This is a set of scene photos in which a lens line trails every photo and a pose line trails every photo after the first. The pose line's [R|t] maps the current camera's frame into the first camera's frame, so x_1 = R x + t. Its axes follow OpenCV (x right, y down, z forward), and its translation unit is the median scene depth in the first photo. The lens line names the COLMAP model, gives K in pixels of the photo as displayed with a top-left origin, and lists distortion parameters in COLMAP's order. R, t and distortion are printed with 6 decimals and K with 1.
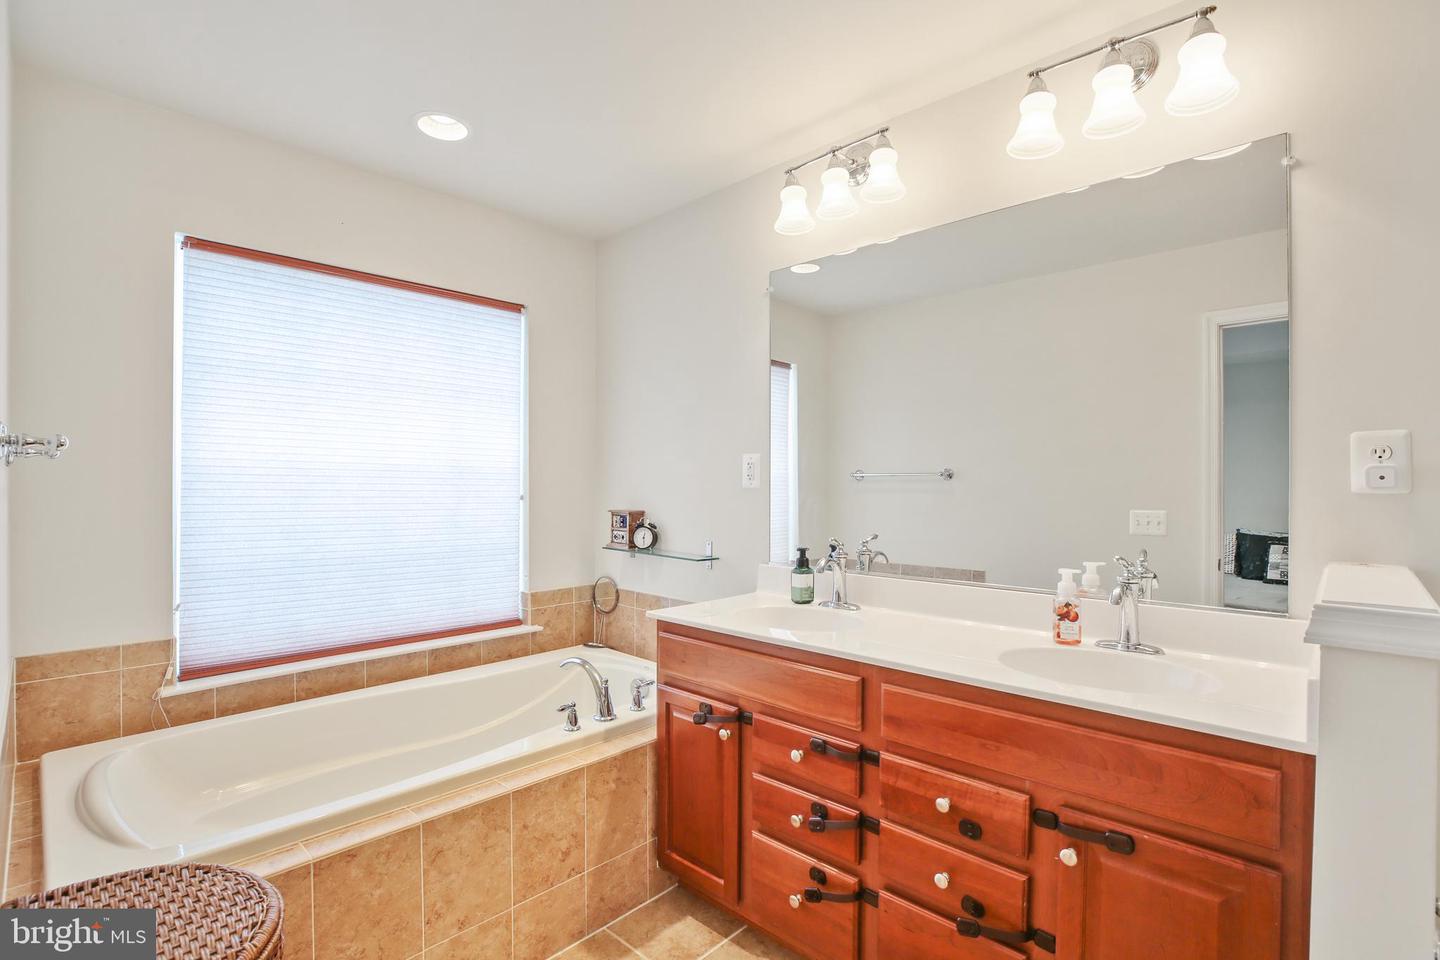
lens RADIAL K [[664.4, 0, 714.0], [0, 664.4, 486.9], [0, 0, 1]] dist [-0.029361, -0.000015]
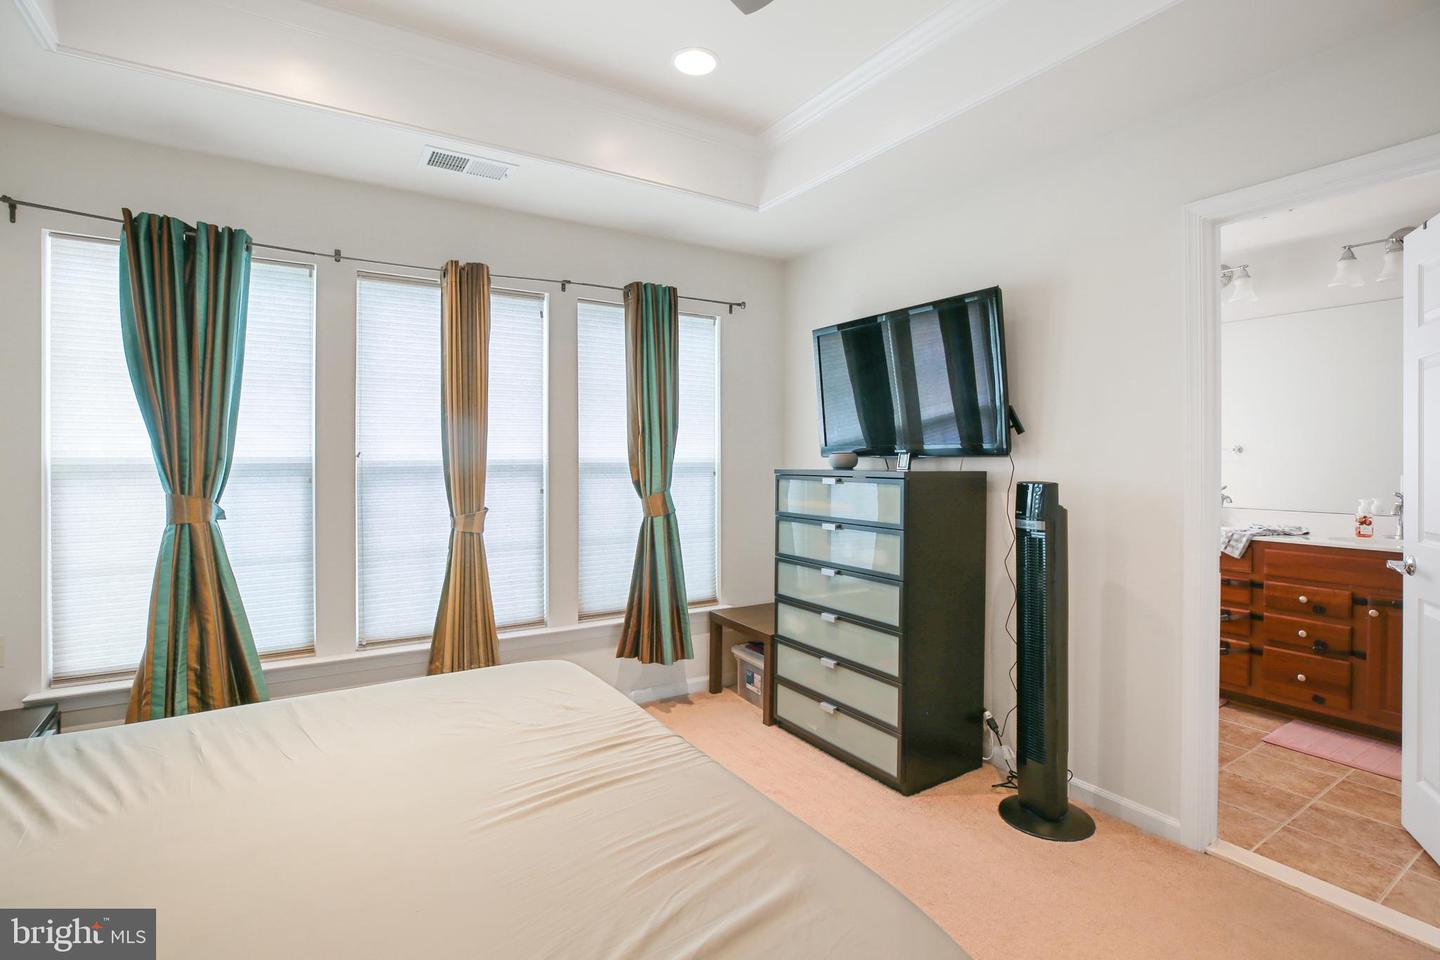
lens RADIAL K [[674.3, 0, 716.5], [0, 674.3, 466.6], [0, 0, 1]] dist [-0.037088, 0.012961]
pose [[0.971661, -0.002369, -0.236368, -1.037032], [0.003614, 0.999982, 0.004833, 0.012172], [0.236352, -0.005551, 0.971652, -1.613687]]
